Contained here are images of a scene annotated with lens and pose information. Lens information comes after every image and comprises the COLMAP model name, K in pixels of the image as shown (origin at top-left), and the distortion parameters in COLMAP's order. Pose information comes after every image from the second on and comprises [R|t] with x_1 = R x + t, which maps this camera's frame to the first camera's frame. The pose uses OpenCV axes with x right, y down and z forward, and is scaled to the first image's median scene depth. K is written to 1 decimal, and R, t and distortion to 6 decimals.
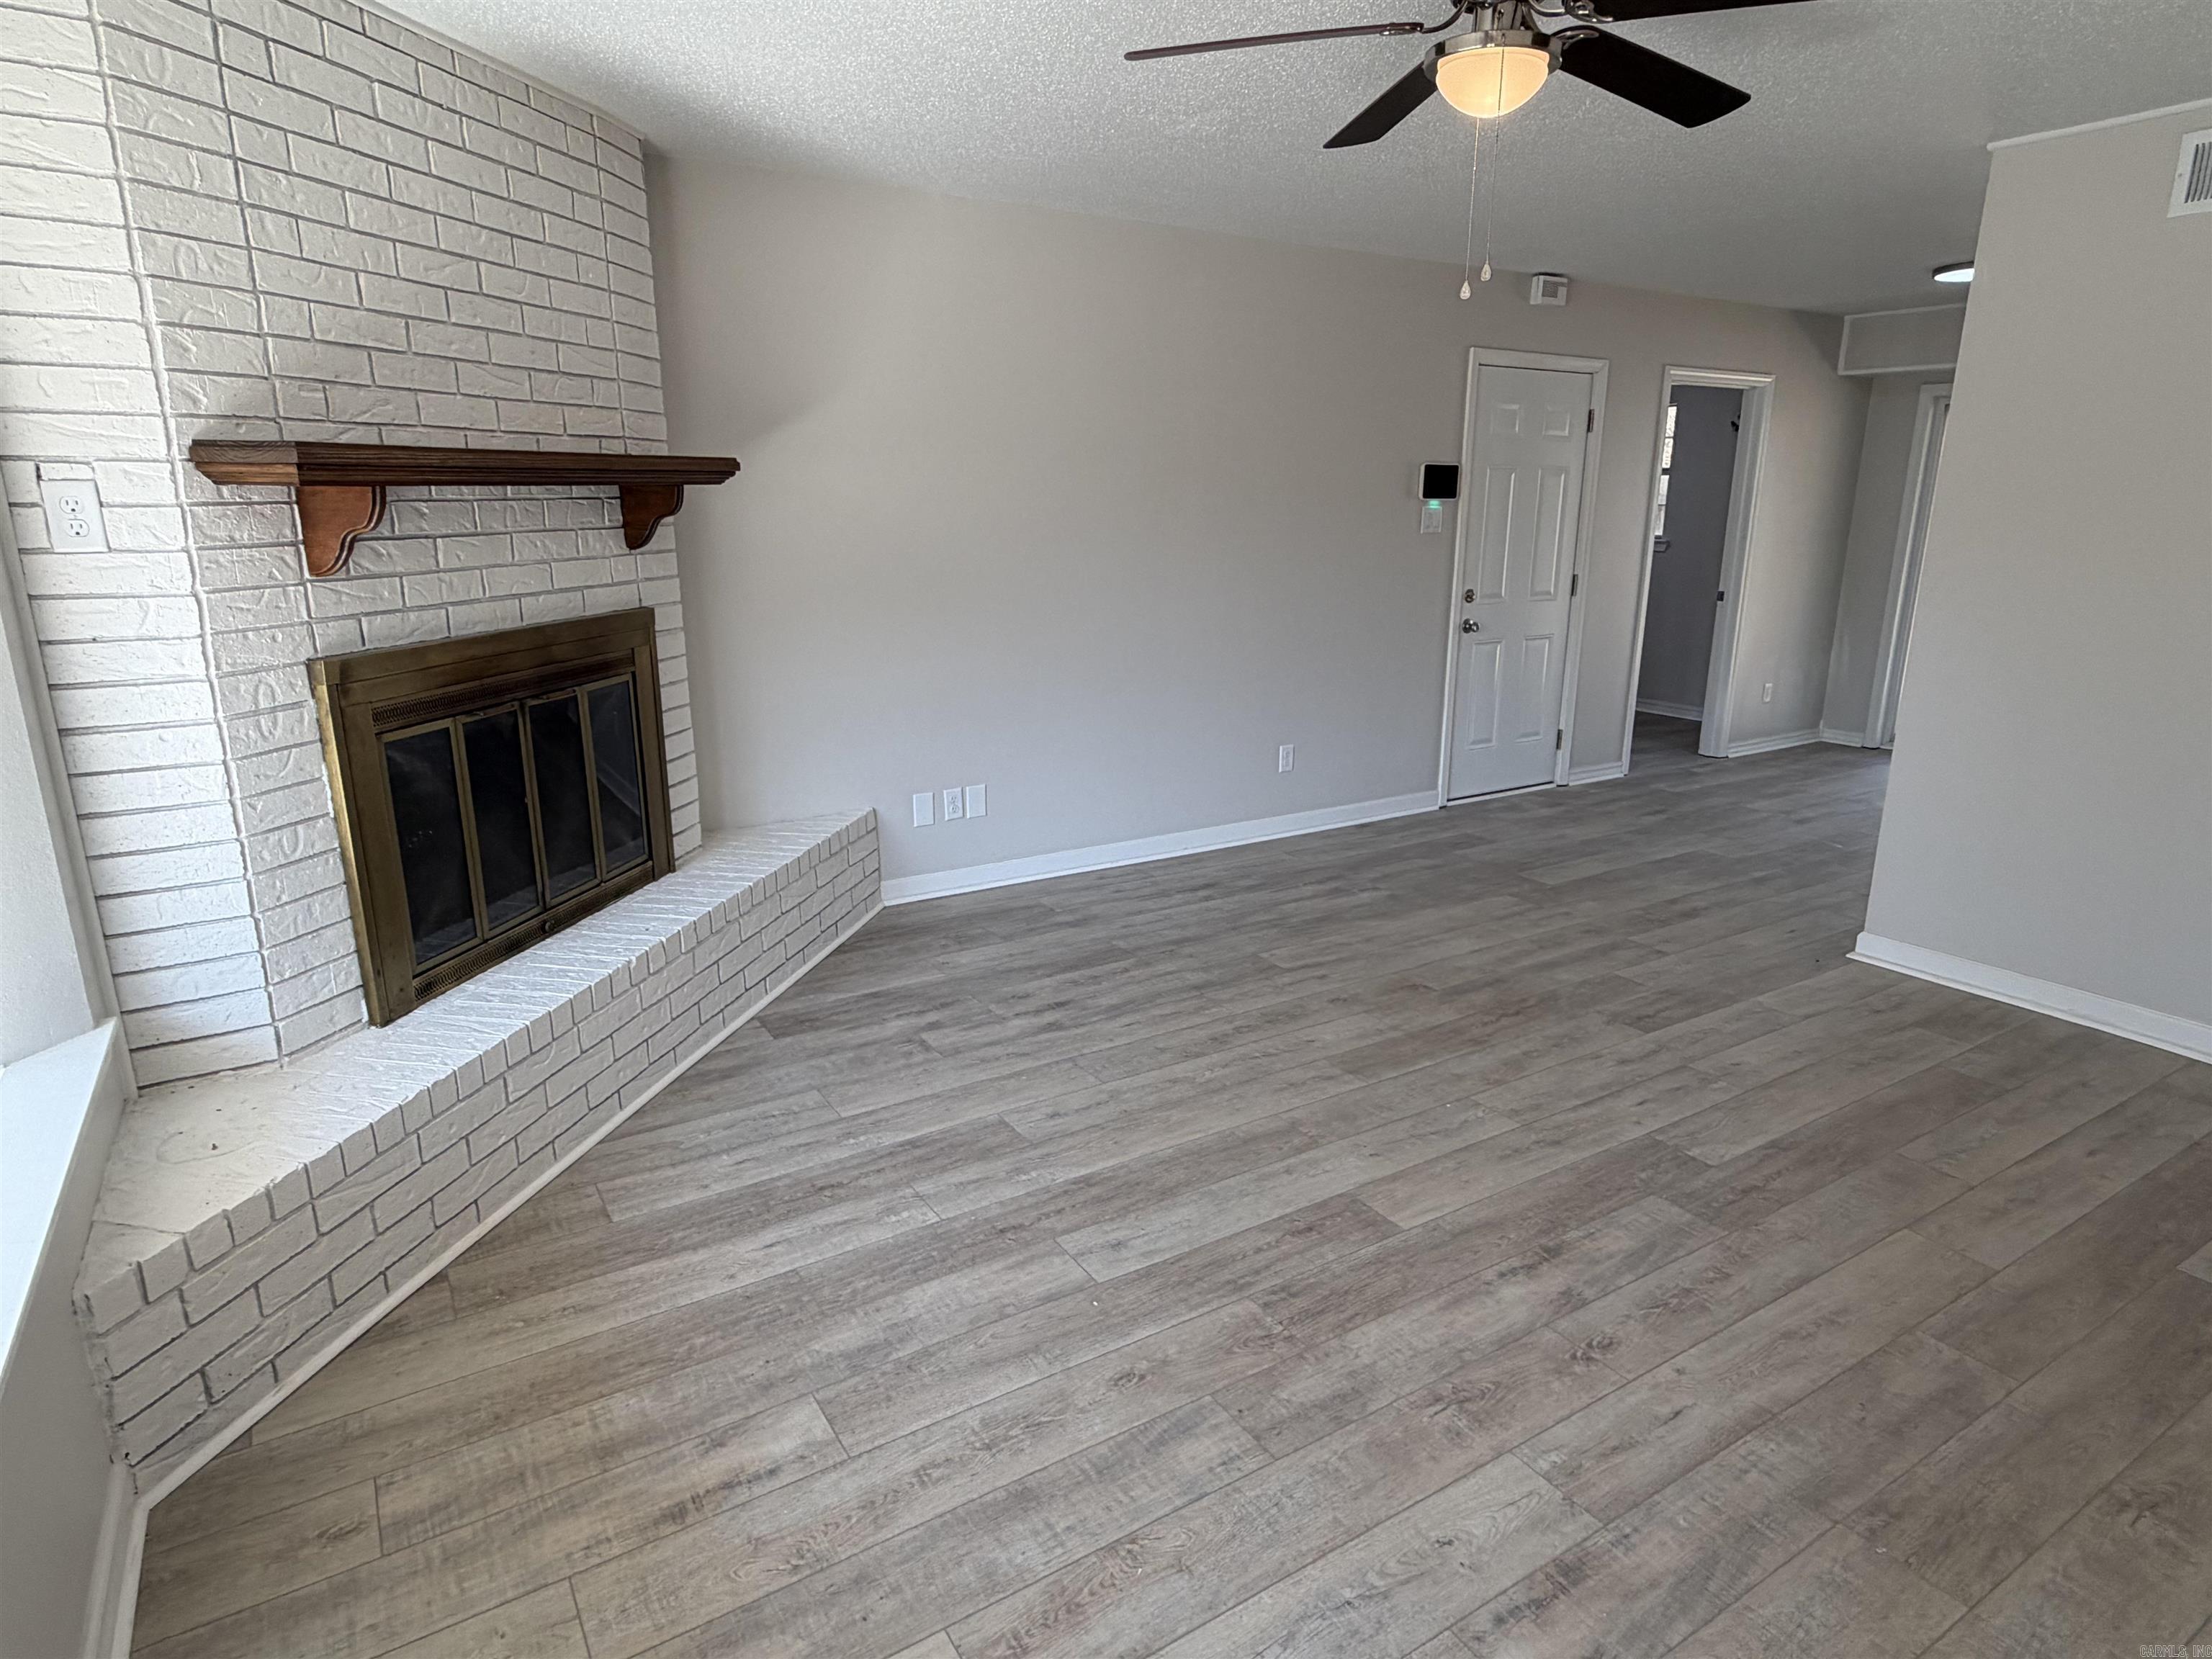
lens RADIAL K [[1251.8, 0, 1106.0], [0, 1251.8, 829.5], [0, 0, 1]] dist [0.000379, -0.002025]
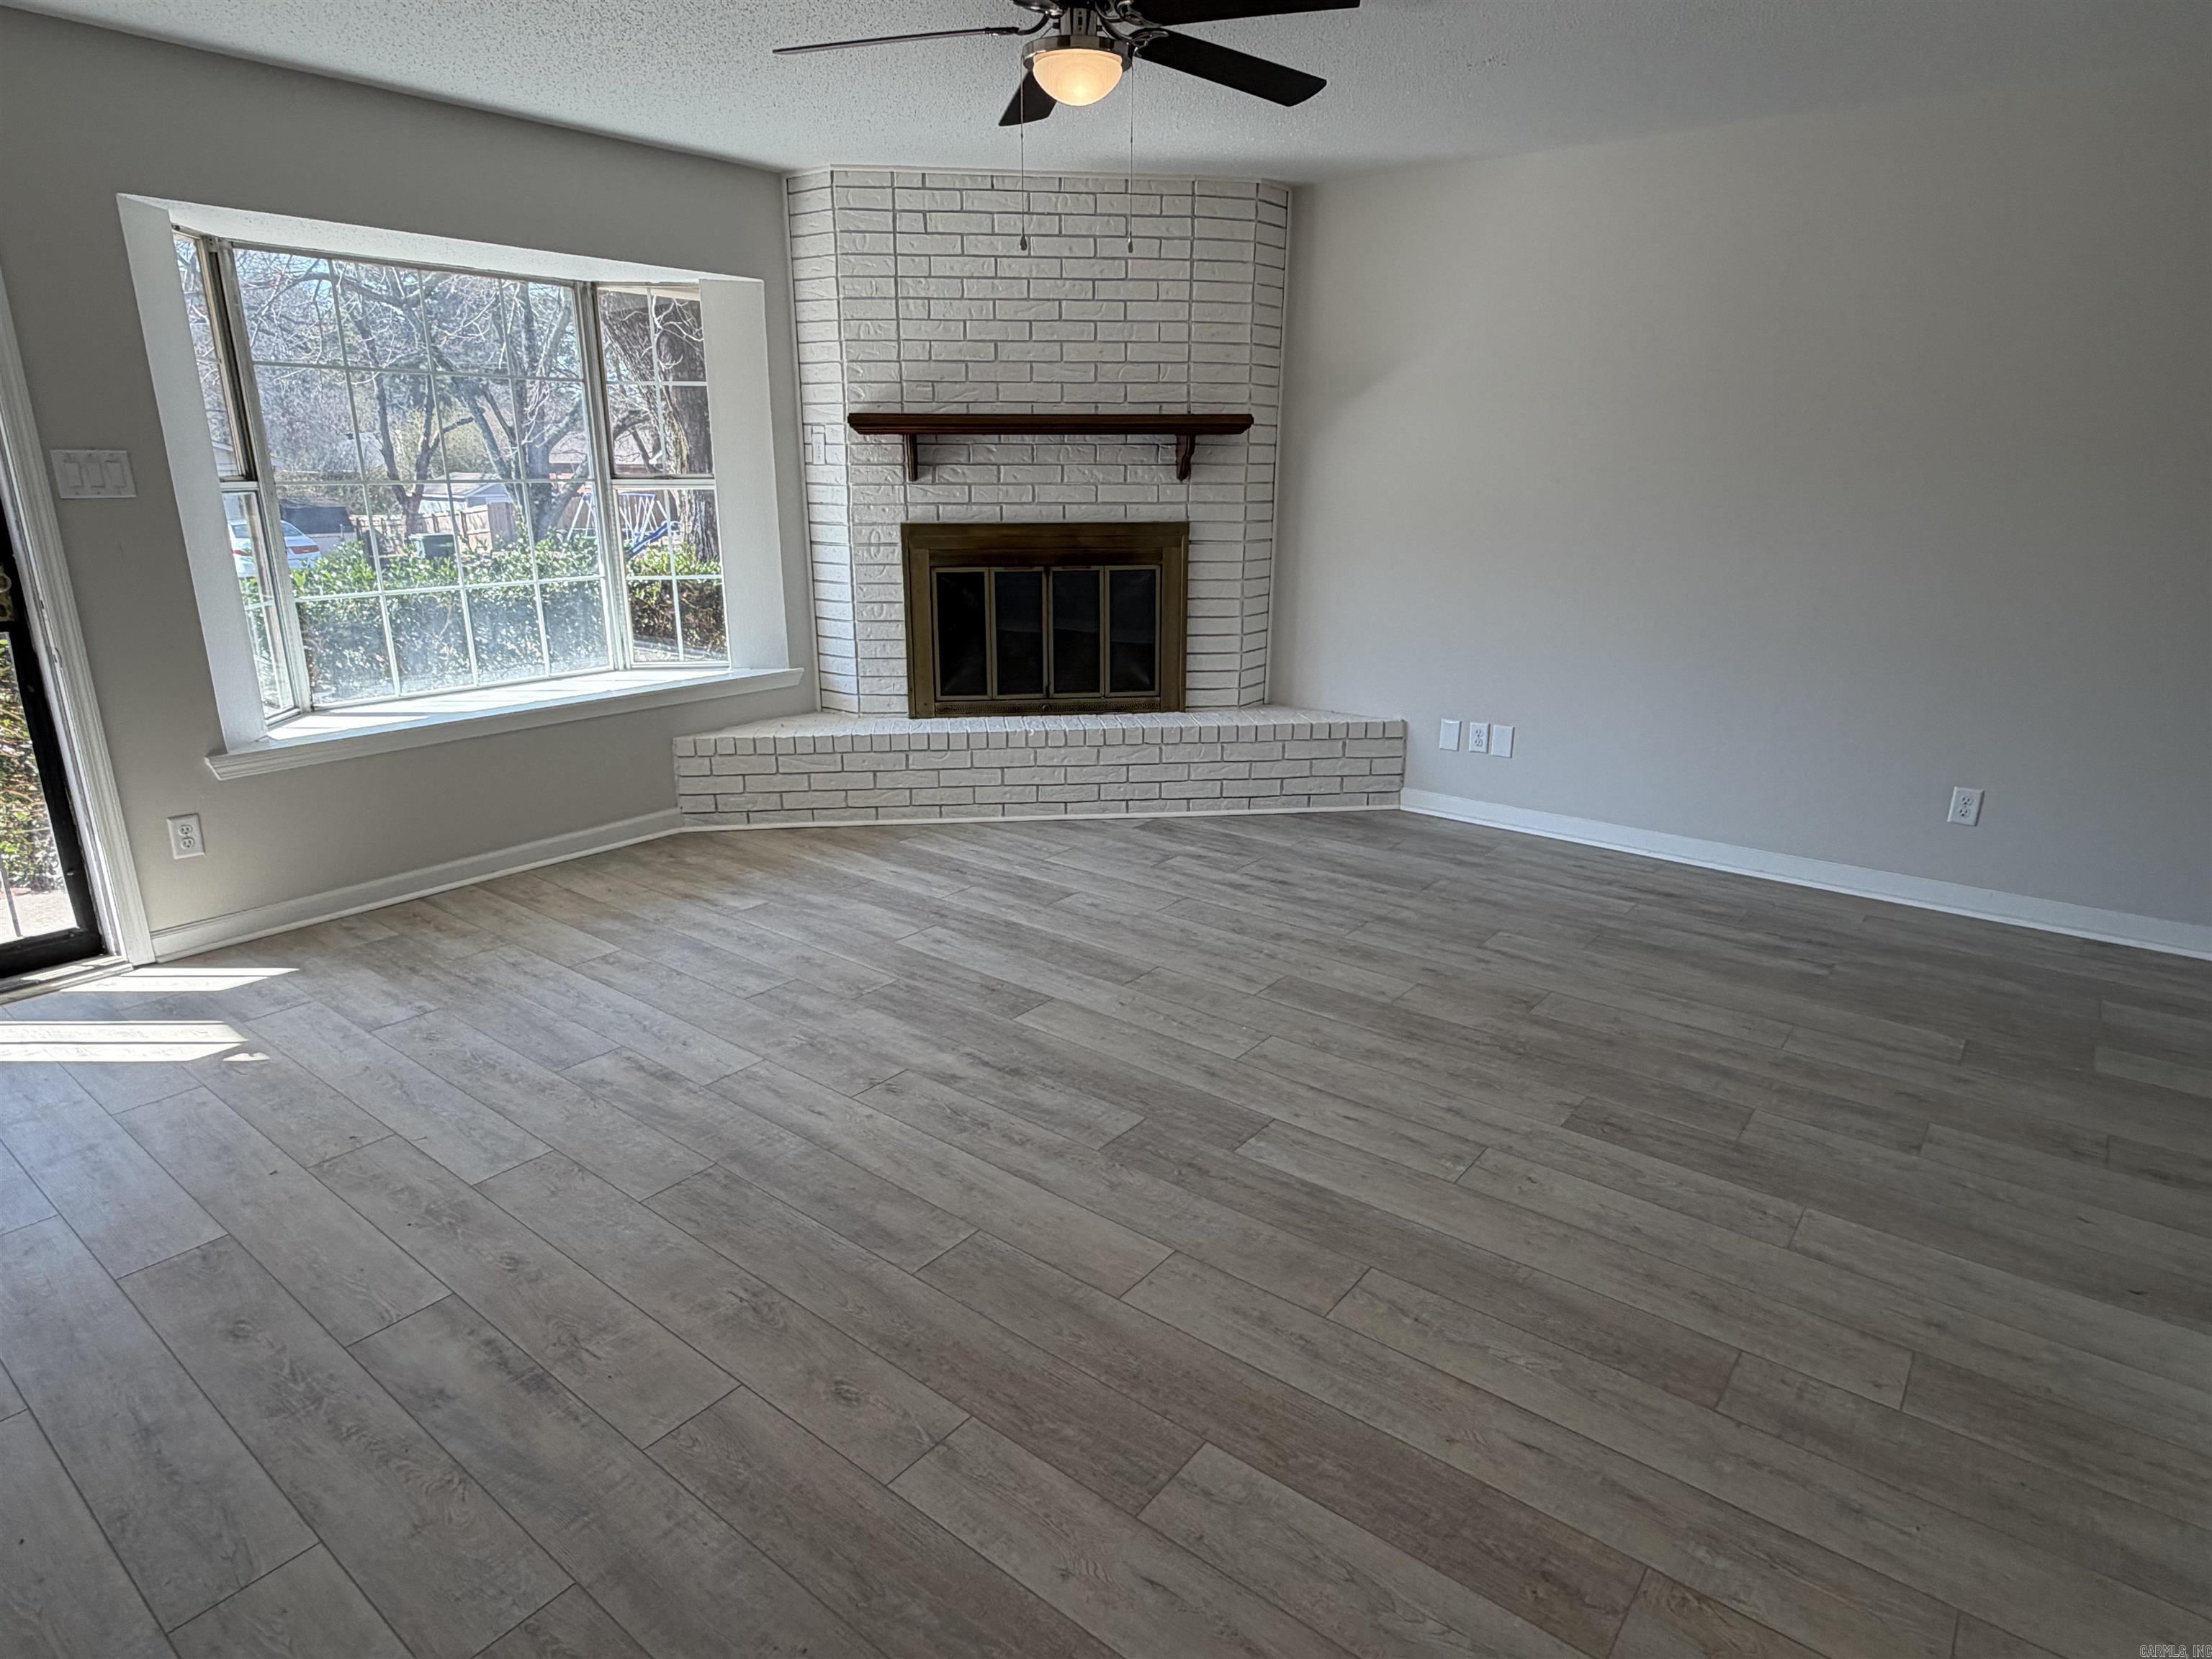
lens RADIAL K [[1251.8, 0, 1106.0], [0, 1251.8, 829.5], [0, 0, 1]] dist [0.000379, -0.002025]
pose [[0.339655, 0.265900, -0.902182, 1.256978], [-0.248589, 0.950476, 0.186544, -0.109889], [0.907104, 0.160912, 0.388934, 0.527281]]
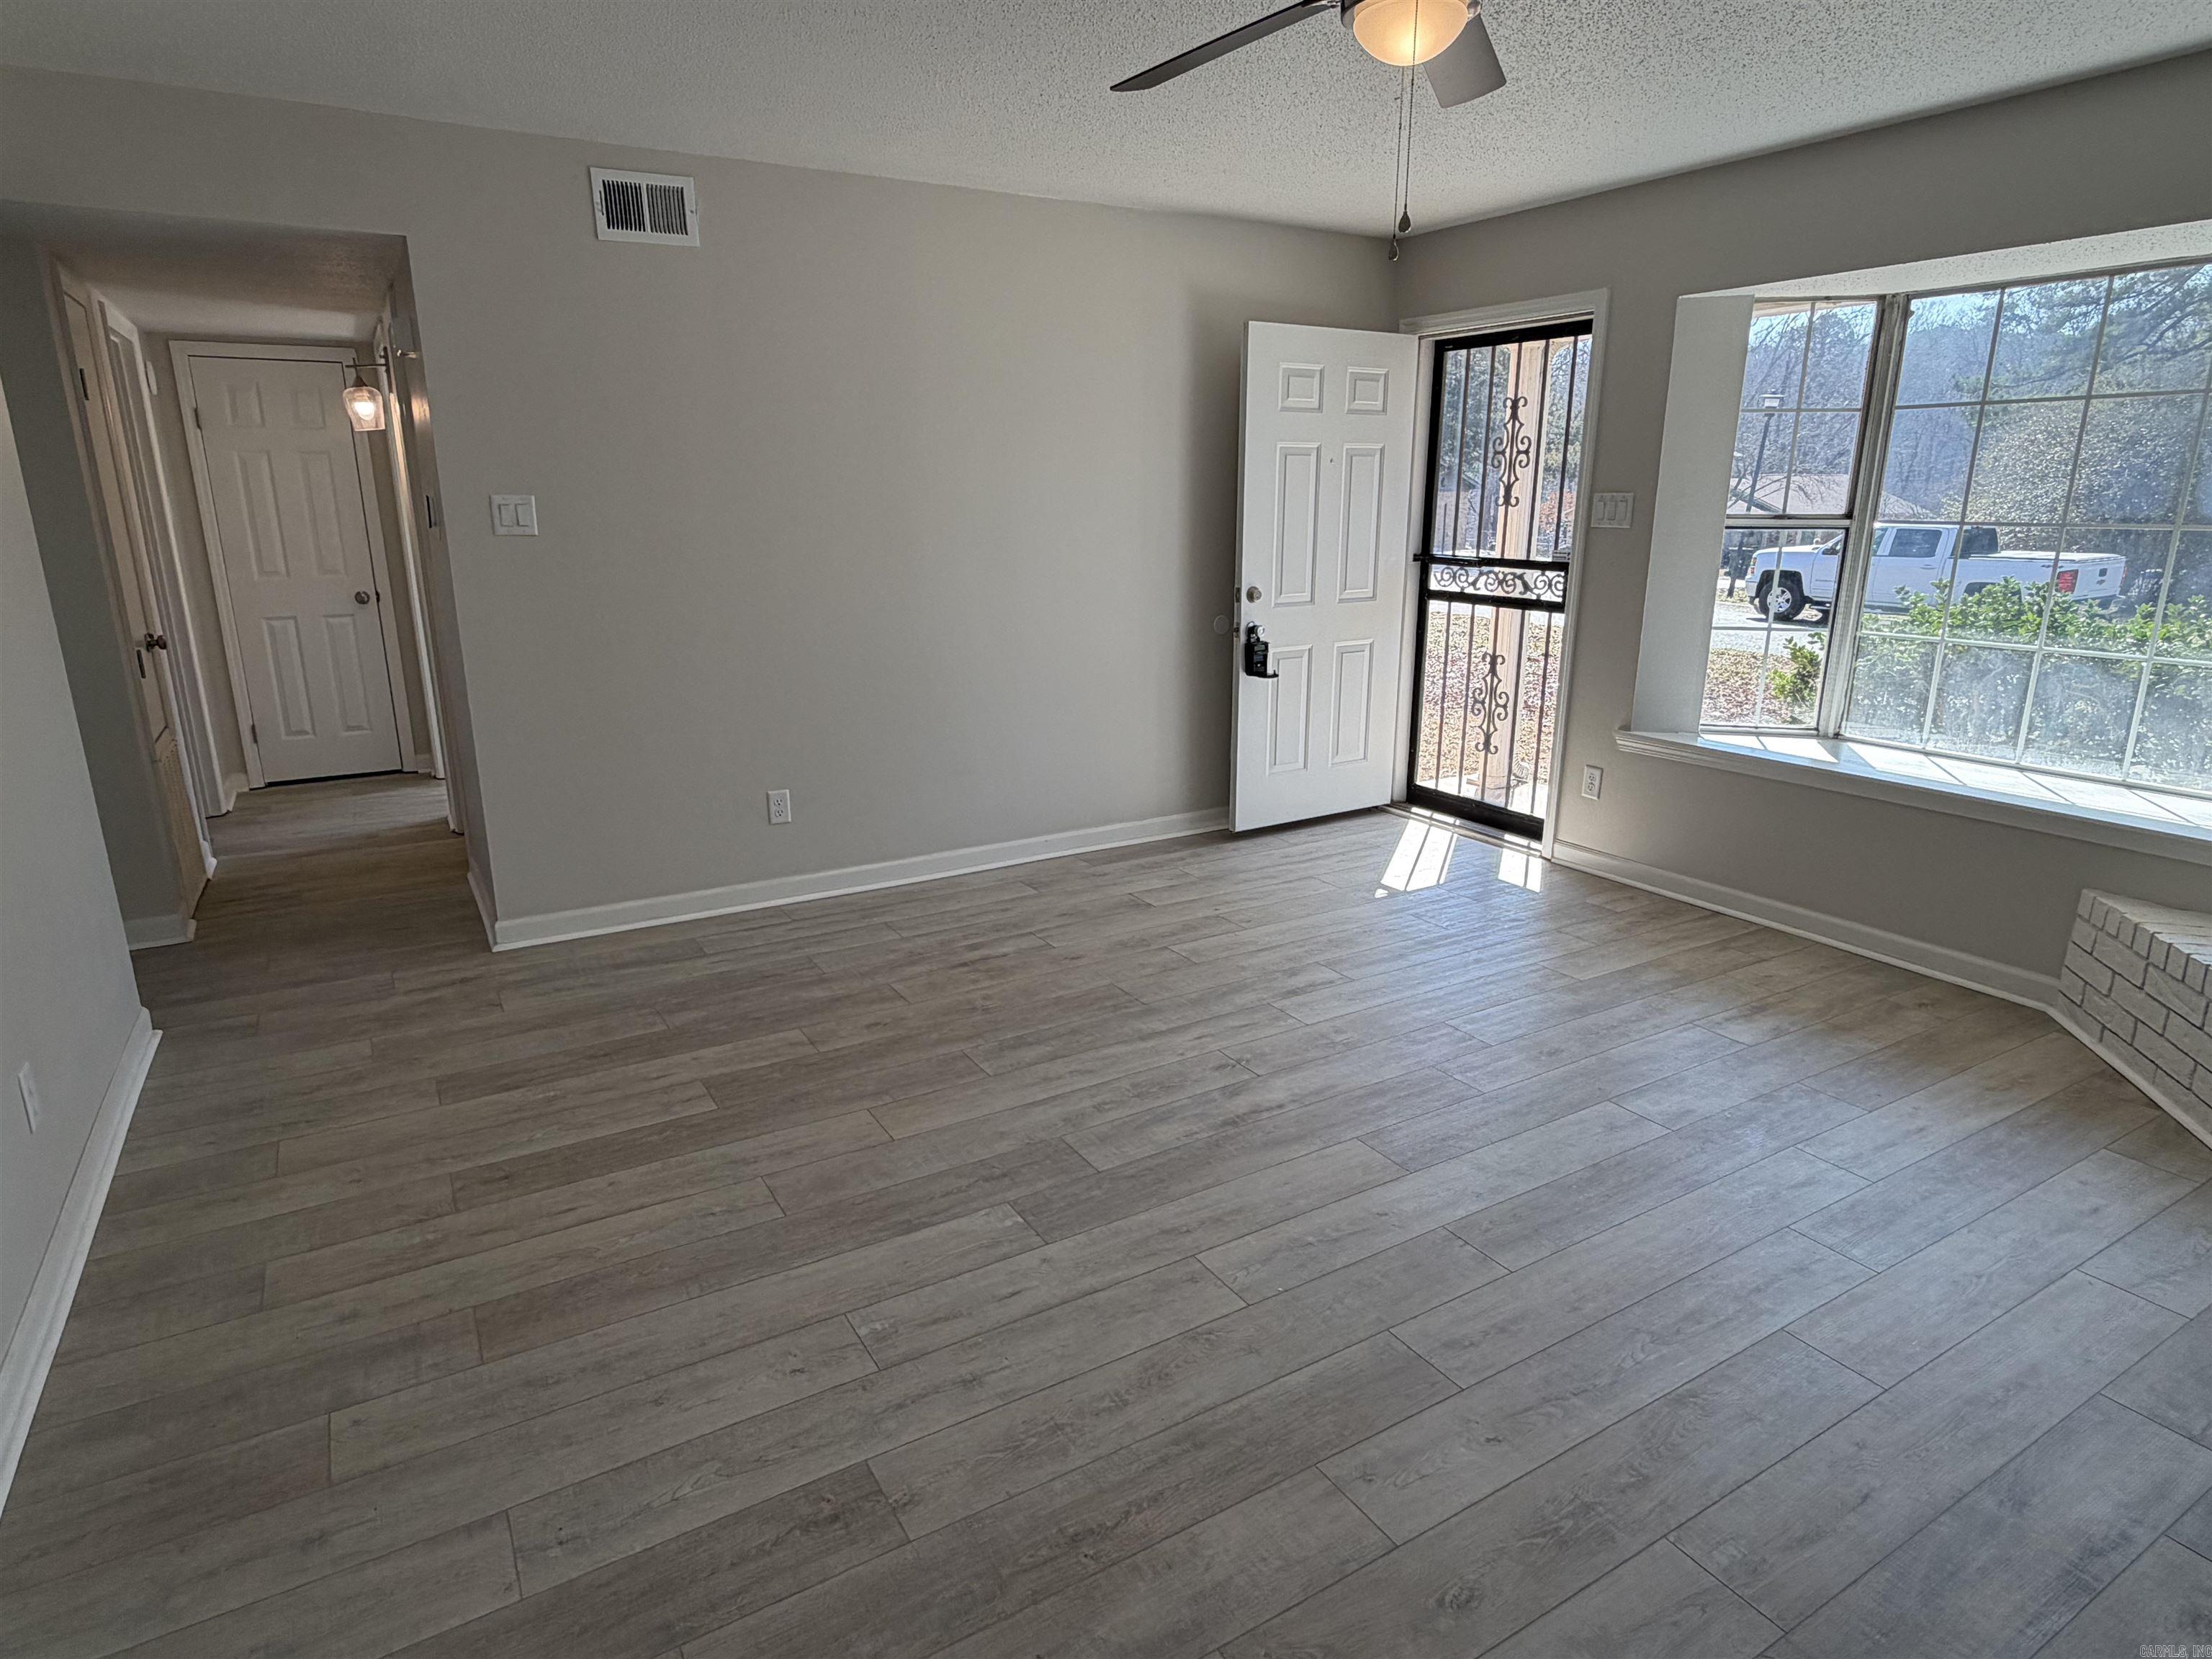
lens RADIAL K [[1247.4, 0, 1087.6], [0, 1247.4, 831.4], [0, 0, 1]] dist [-0.001019, -0.000703]
pose [[-0.999520, -0.006113, 0.030370, 0.411727], [0.010030, 0.863671, 0.503956, -0.430625], [-0.029310, 0.504019, -0.863195, 1.684711]]
